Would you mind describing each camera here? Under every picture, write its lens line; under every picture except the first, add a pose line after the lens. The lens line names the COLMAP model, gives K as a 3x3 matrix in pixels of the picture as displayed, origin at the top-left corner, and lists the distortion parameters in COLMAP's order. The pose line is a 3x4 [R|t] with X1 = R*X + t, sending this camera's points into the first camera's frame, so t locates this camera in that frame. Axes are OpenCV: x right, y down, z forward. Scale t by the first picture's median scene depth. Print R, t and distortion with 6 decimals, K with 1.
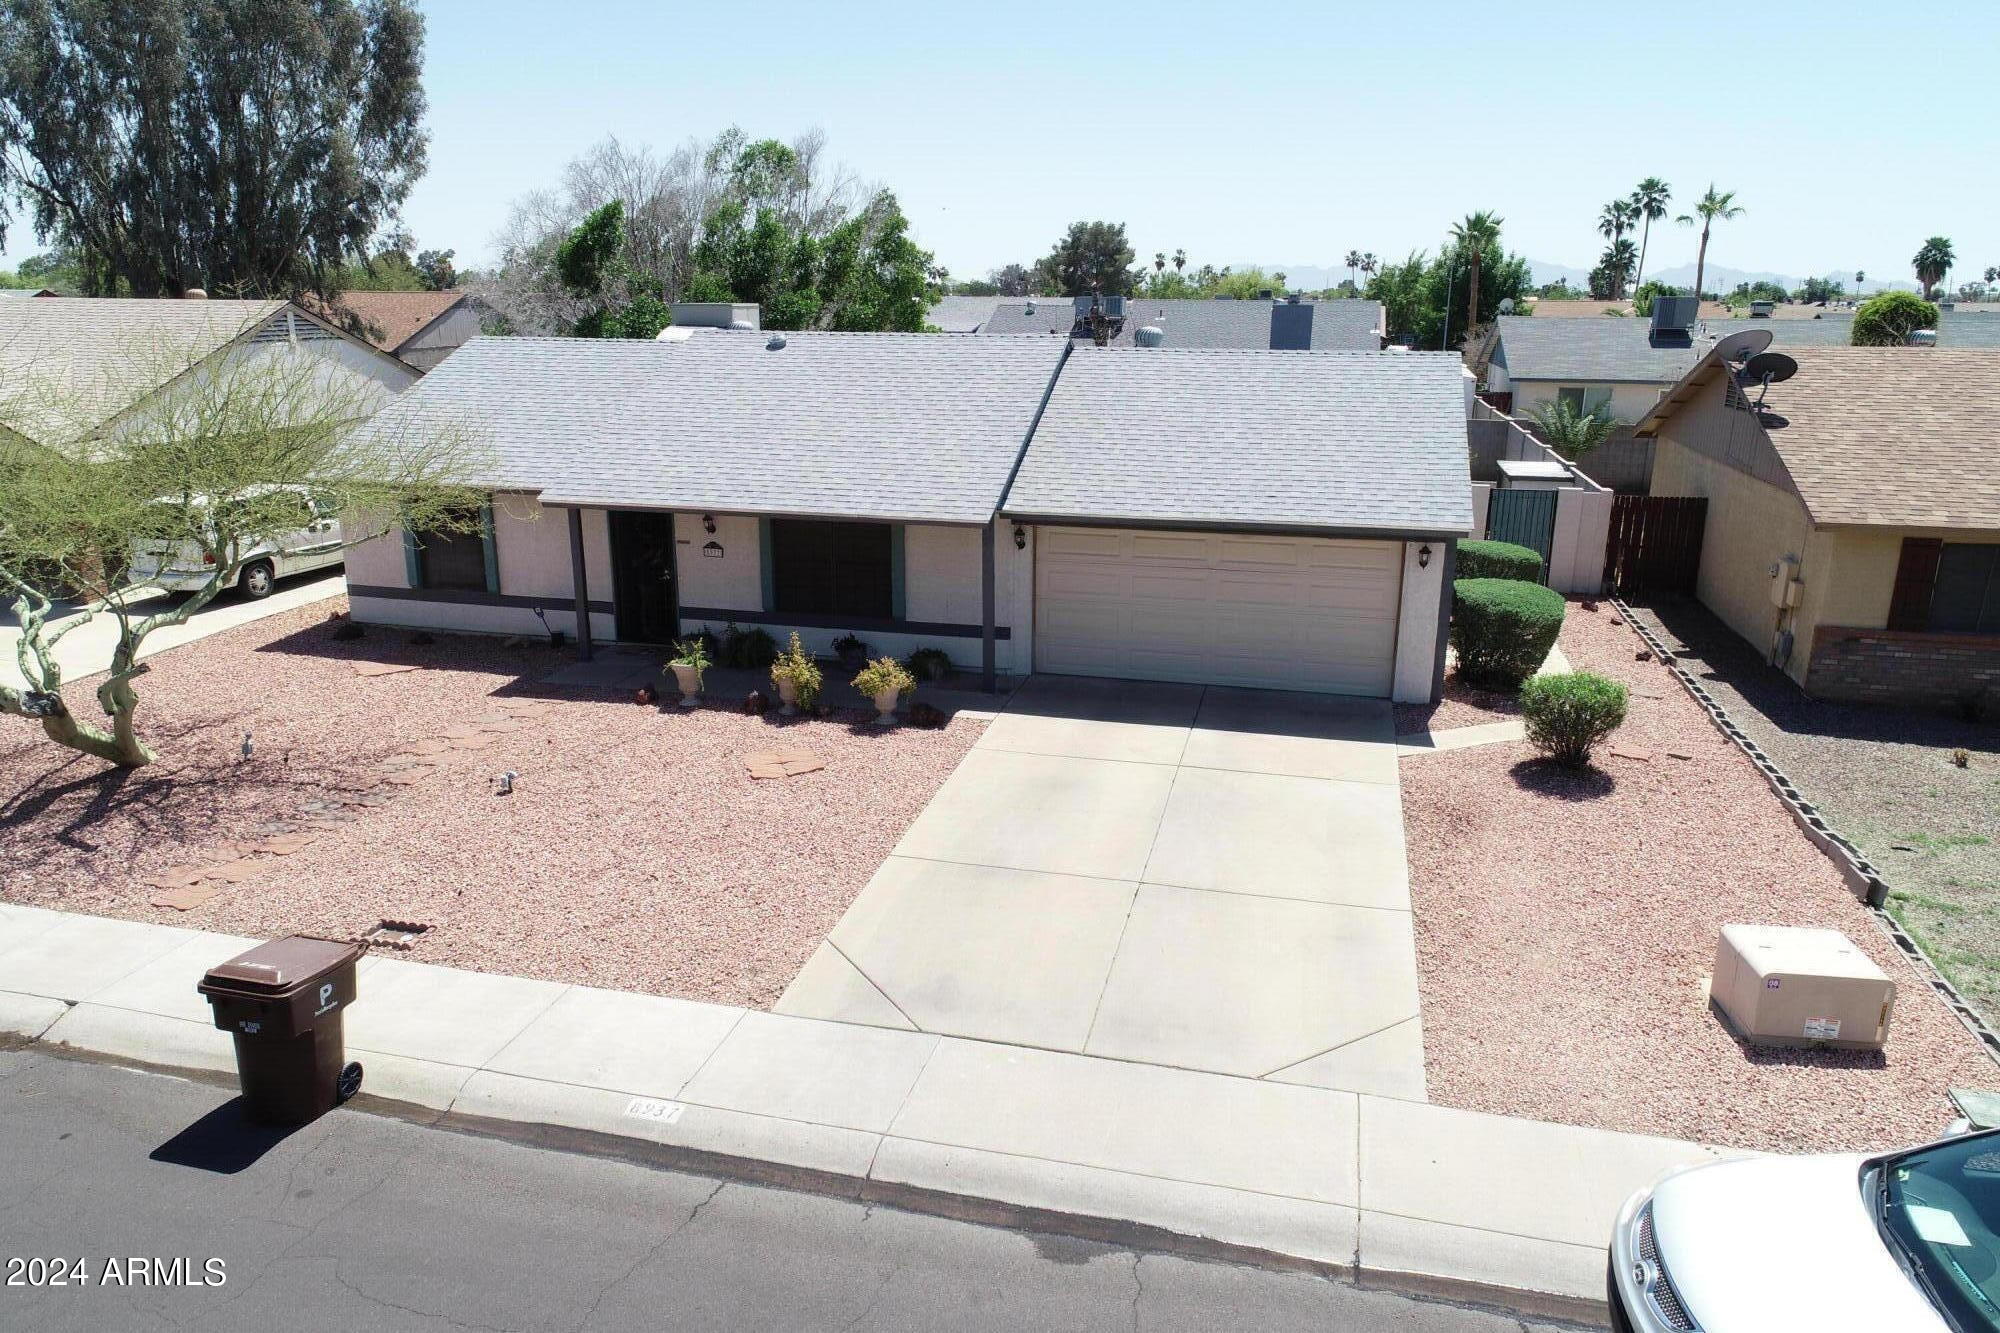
lens RADIAL K [[1339.4, 0, 996.1], [0, 1339.4, 667.1], [0, 0, 1]] dist [-0.003734, 0.000712]
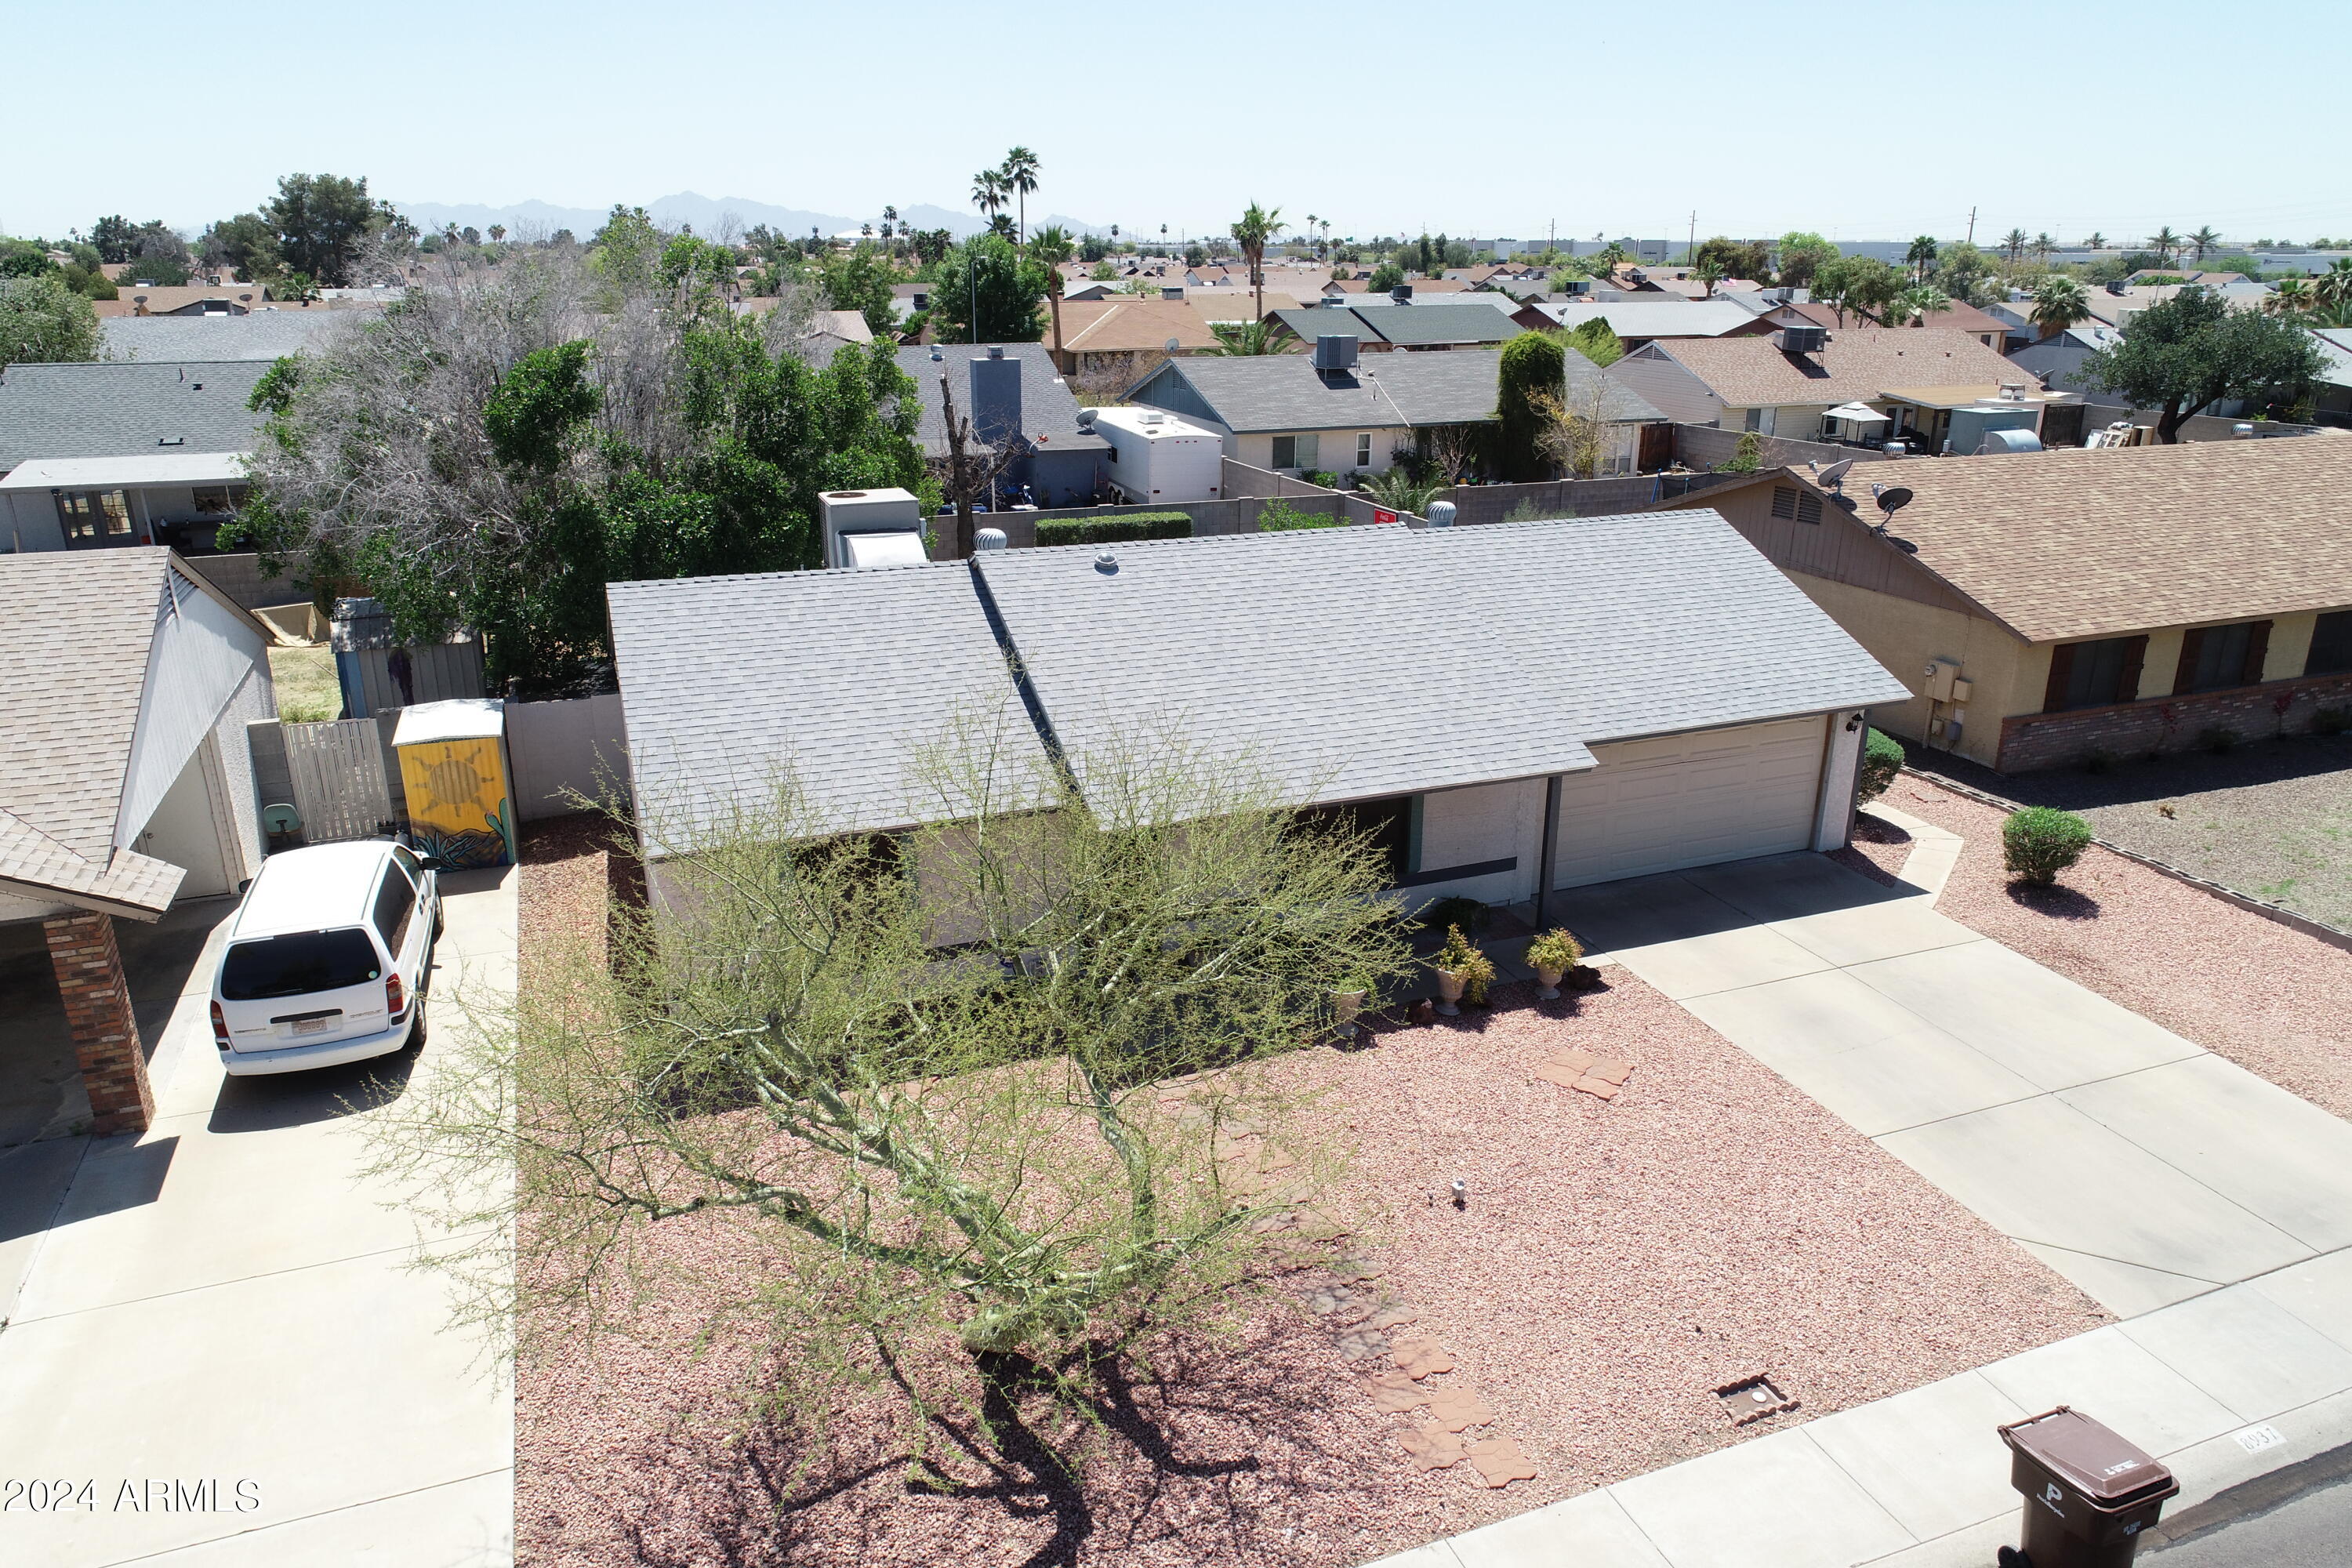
lens RADIAL K [[1575.1, 0, 1174.0], [0, 1575.1, 784.7], [0, 0, 1]] dist [-0.003734, 0.000712]
pose [[0.813621, -0.192883, 0.548468, -0.843585], [0.158202, 0.981217, 0.110387, -0.257745], [-0.559458, -0.003044, 0.828853, 0.220290]]
